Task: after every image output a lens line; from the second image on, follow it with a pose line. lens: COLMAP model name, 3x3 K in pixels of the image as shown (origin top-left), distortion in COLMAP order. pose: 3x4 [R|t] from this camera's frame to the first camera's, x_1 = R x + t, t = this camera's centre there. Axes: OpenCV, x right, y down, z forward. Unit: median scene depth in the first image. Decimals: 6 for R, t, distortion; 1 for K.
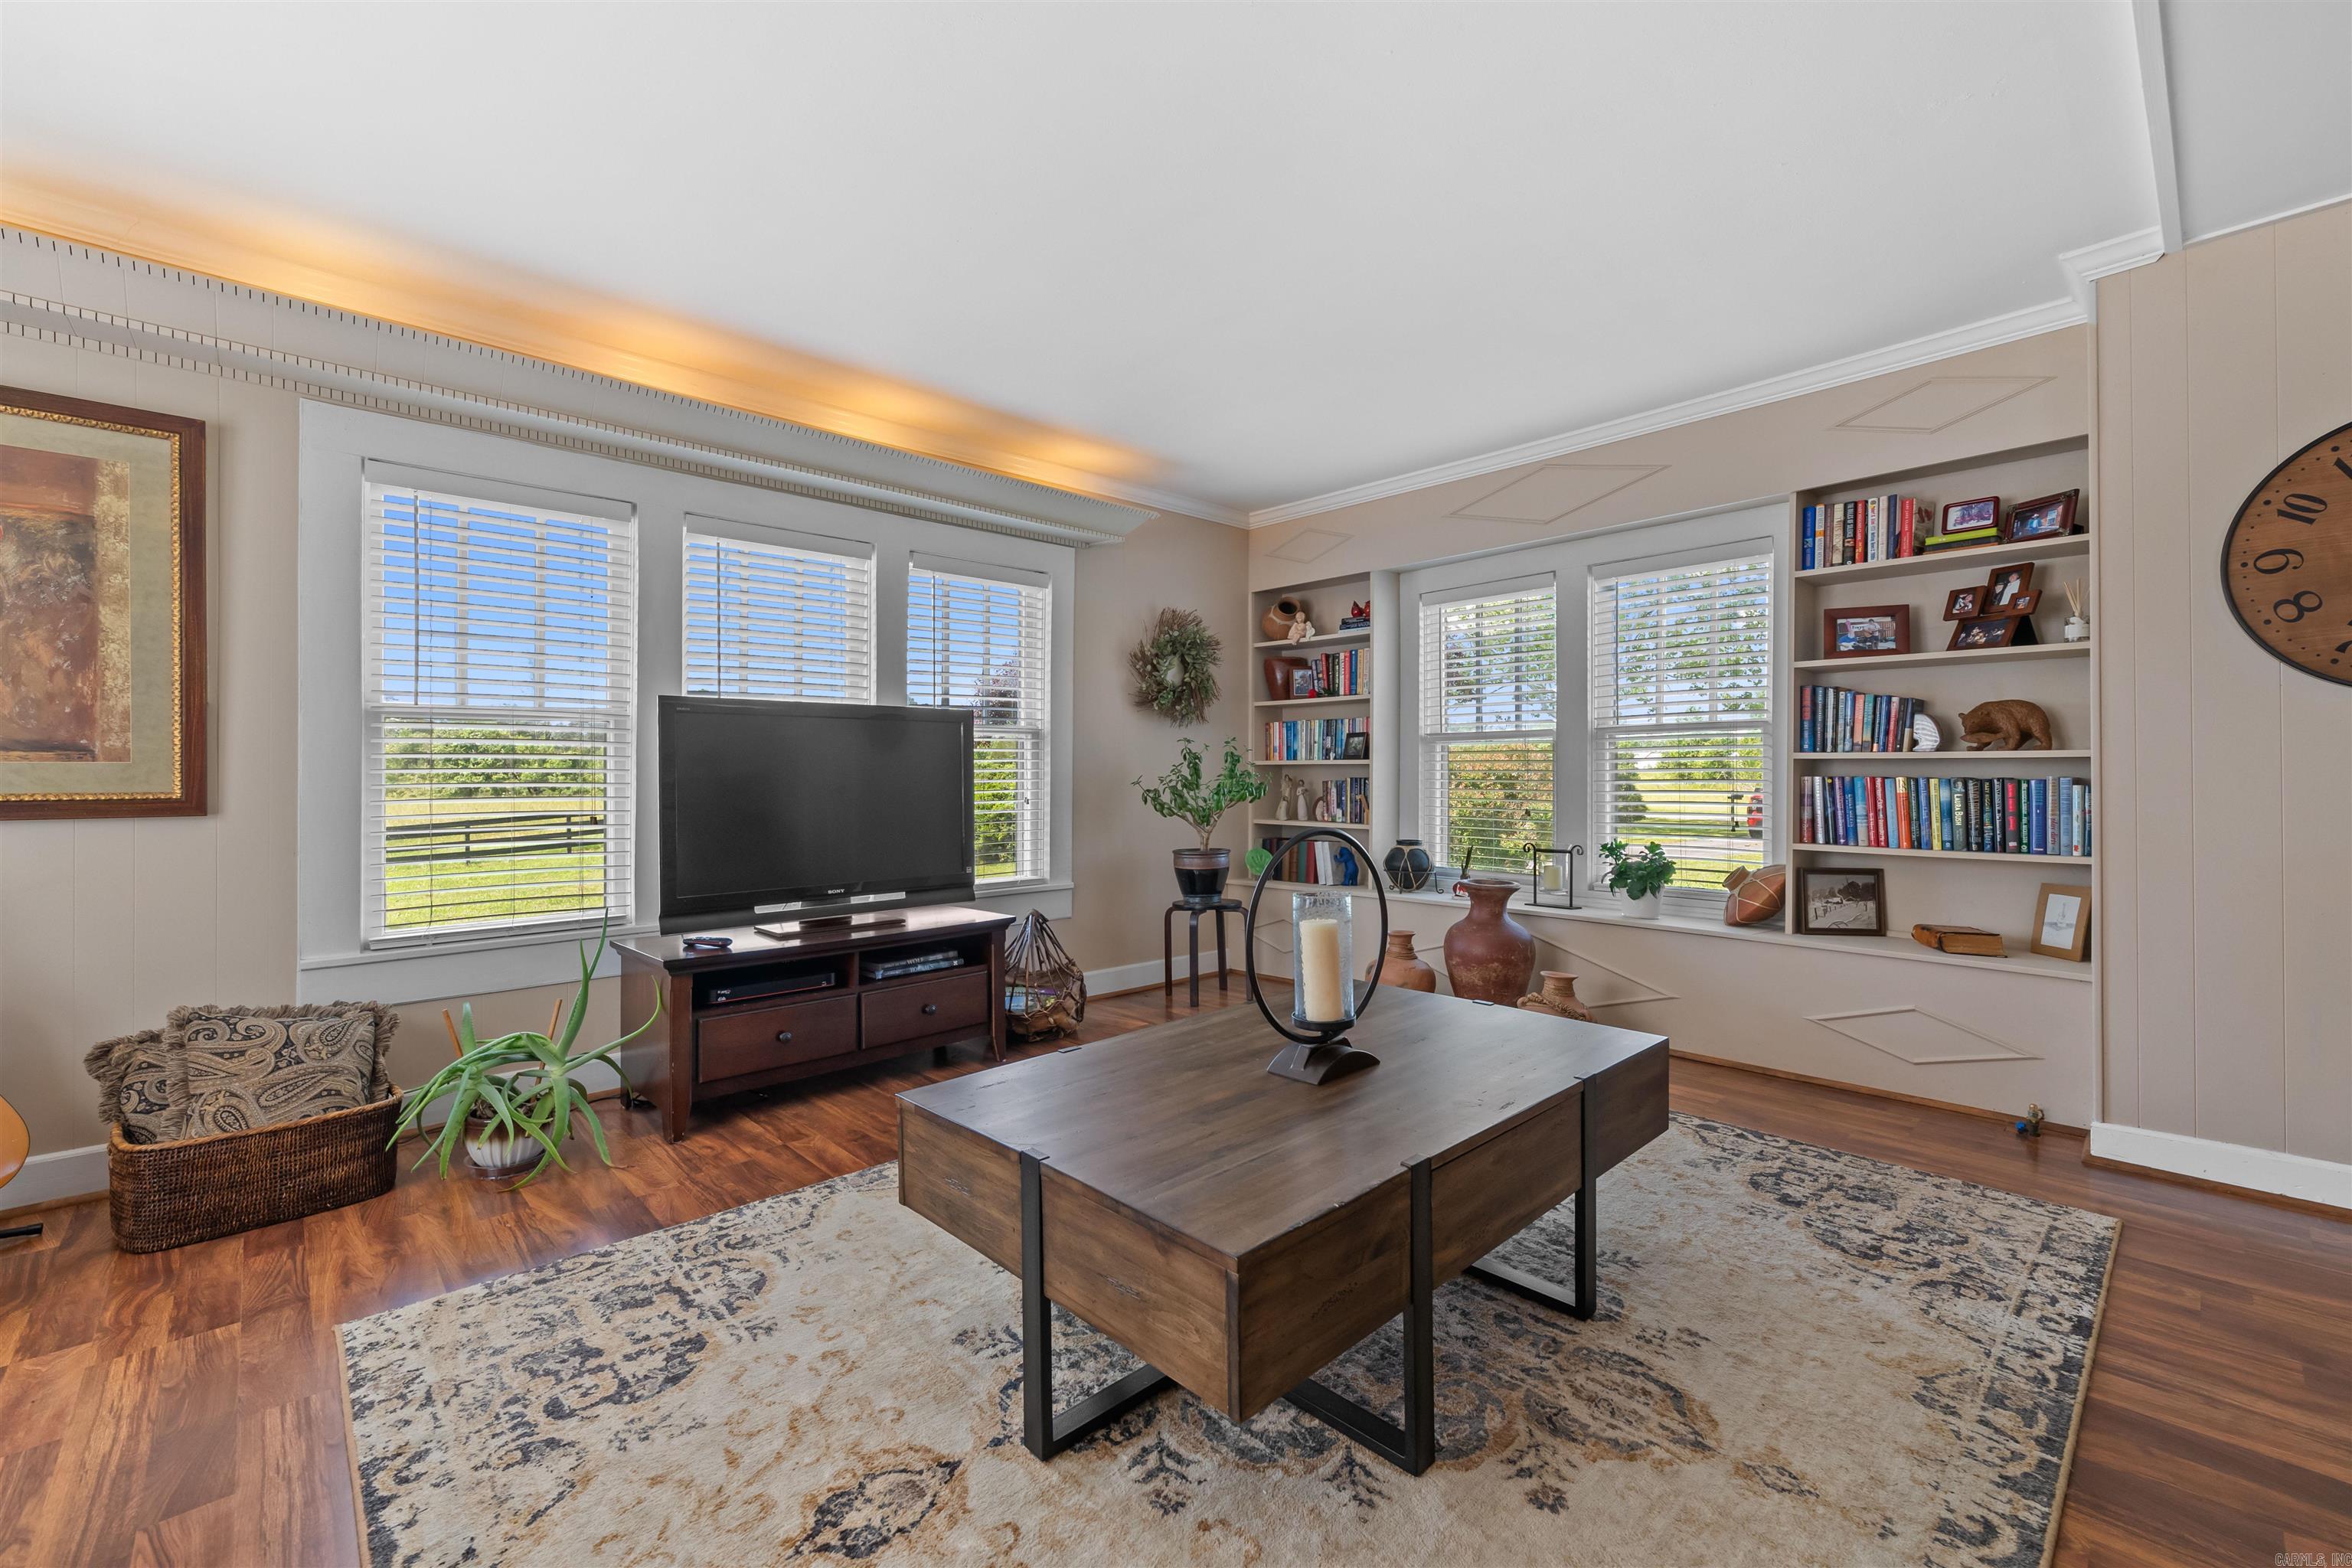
lens RADIAL K [[972.8, 0, 1155.9], [0, 972.8, 772.1], [0, 0, 1]] dist [-0.001075, -0.000739]
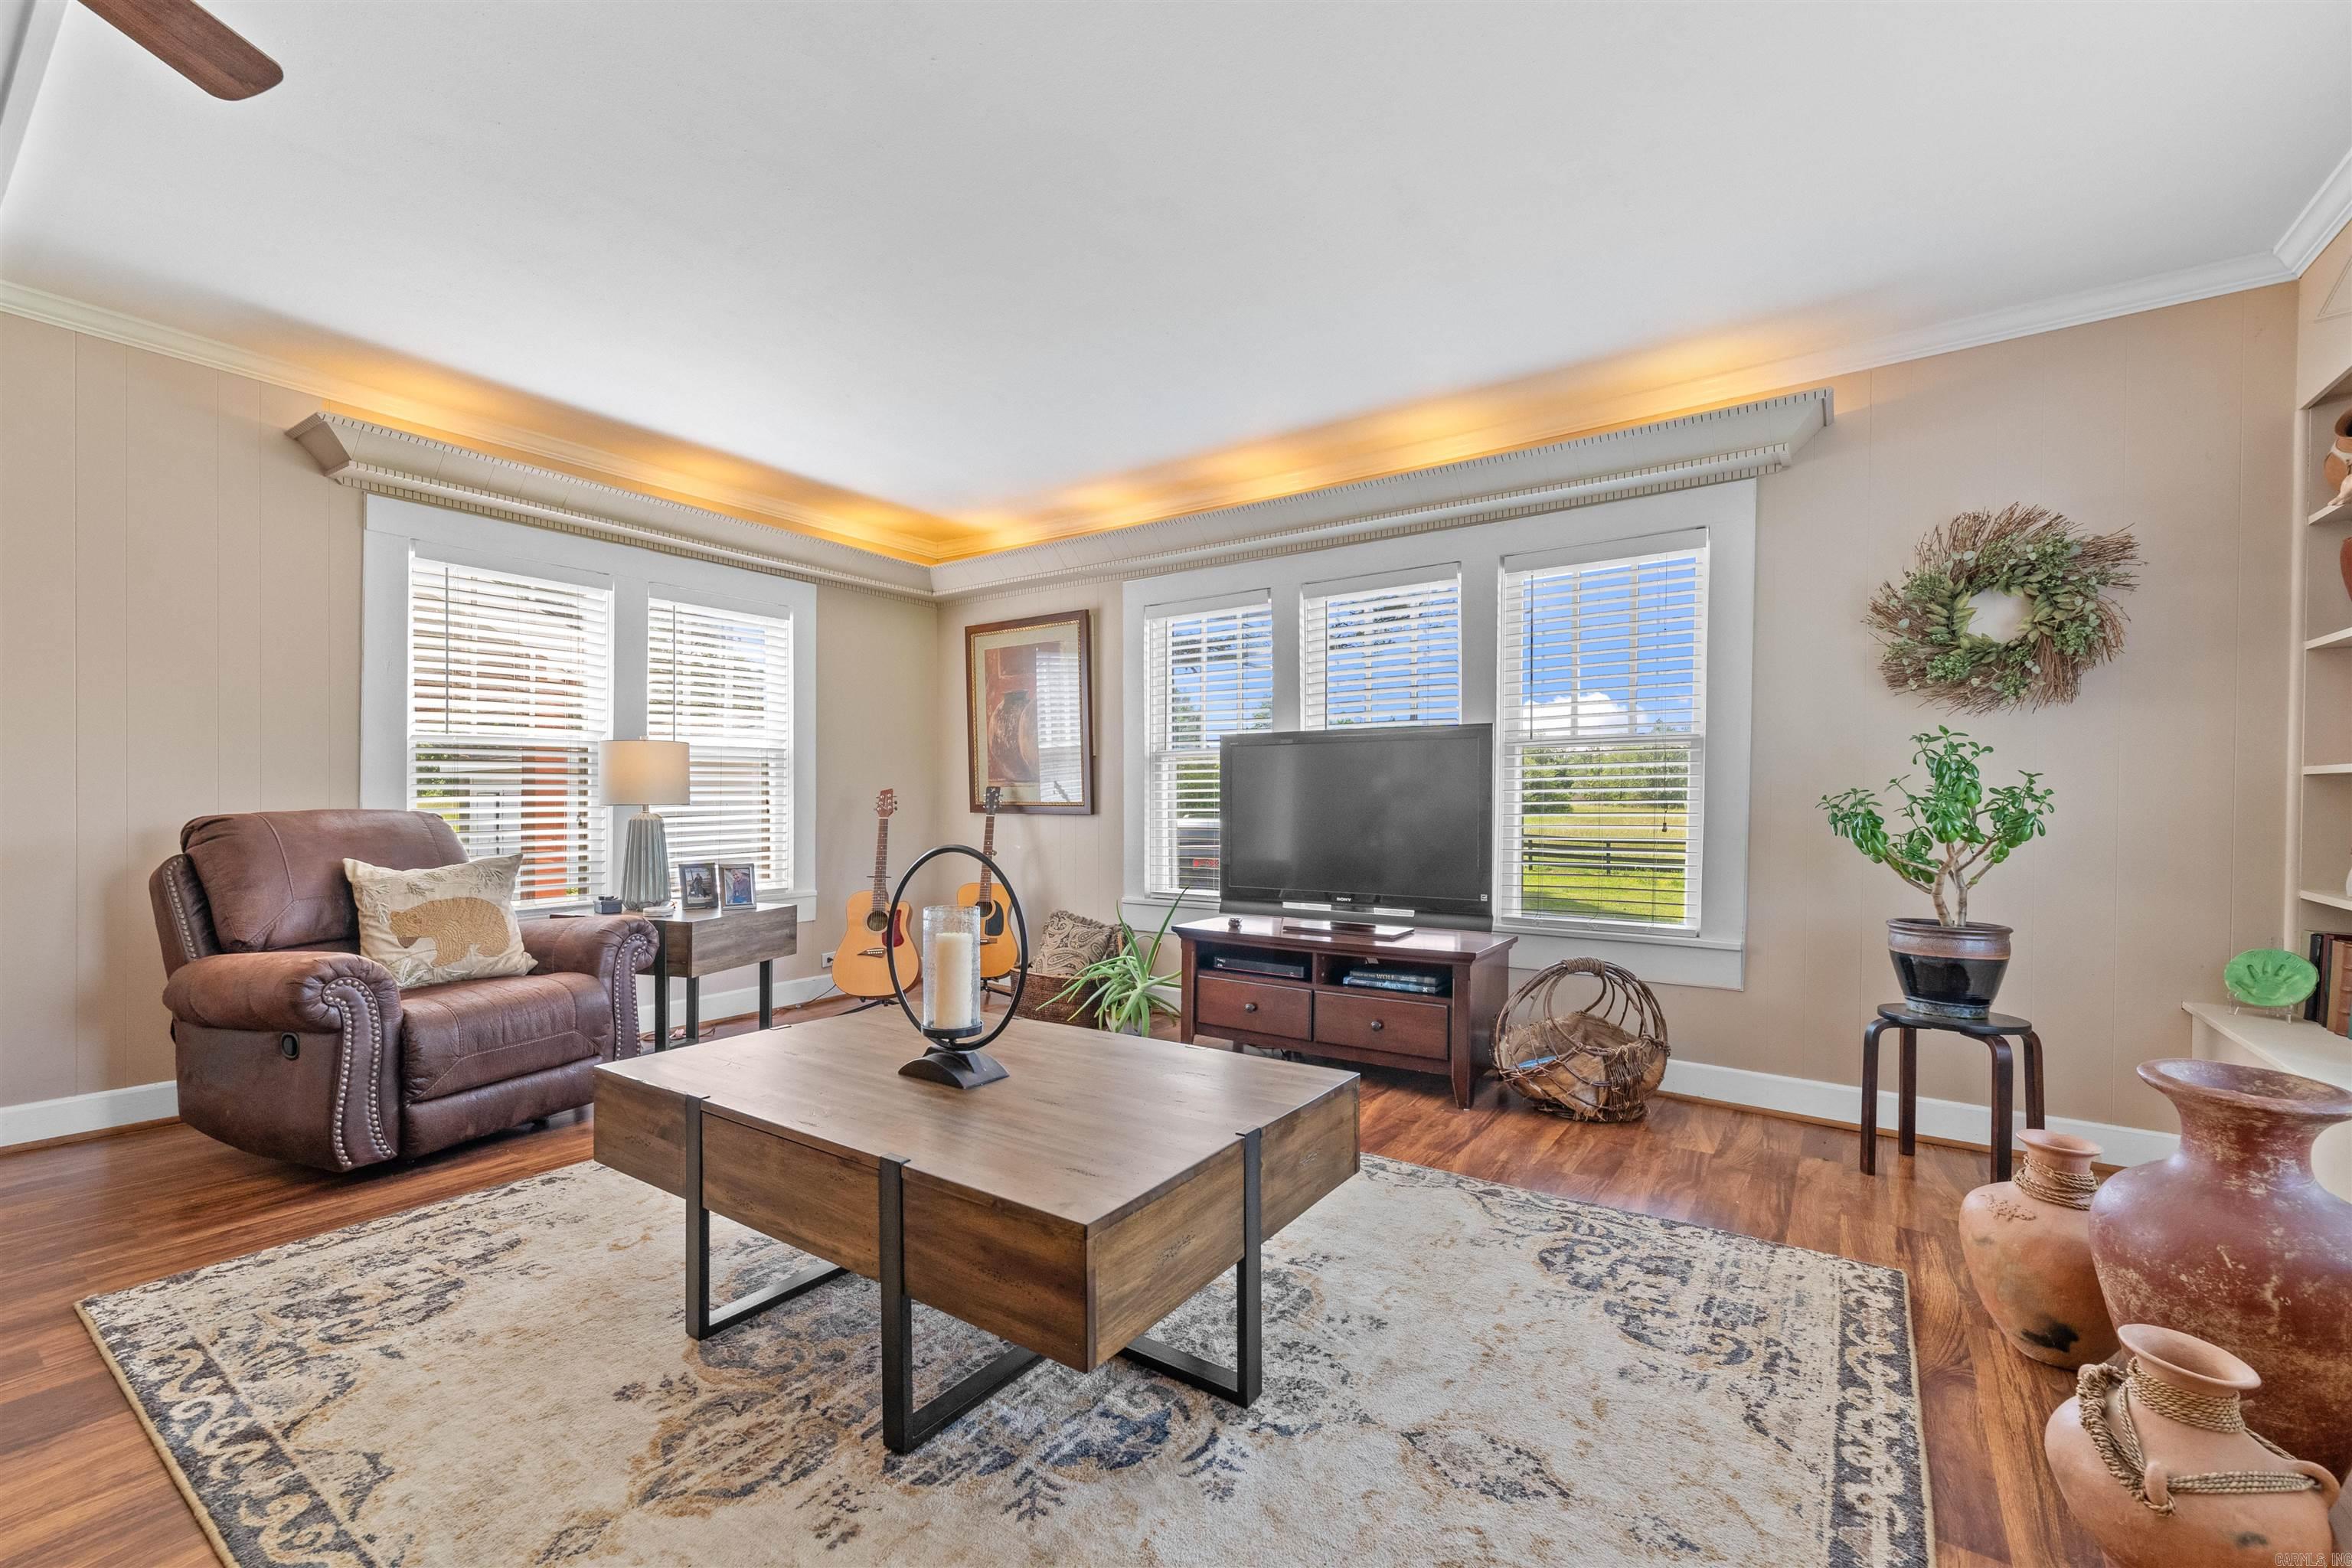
lens RADIAL K [[972.8, 0, 1155.9], [0, 972.8, 772.1], [0, 0, 1]] dist [-0.001075, -0.000739]
pose [[0.204267, -0.023585, -0.978631, 0.679230], [-0.000636, 0.999706, -0.024226, 0.006434], [0.978915, 0.005571, 0.204192, 0.545911]]
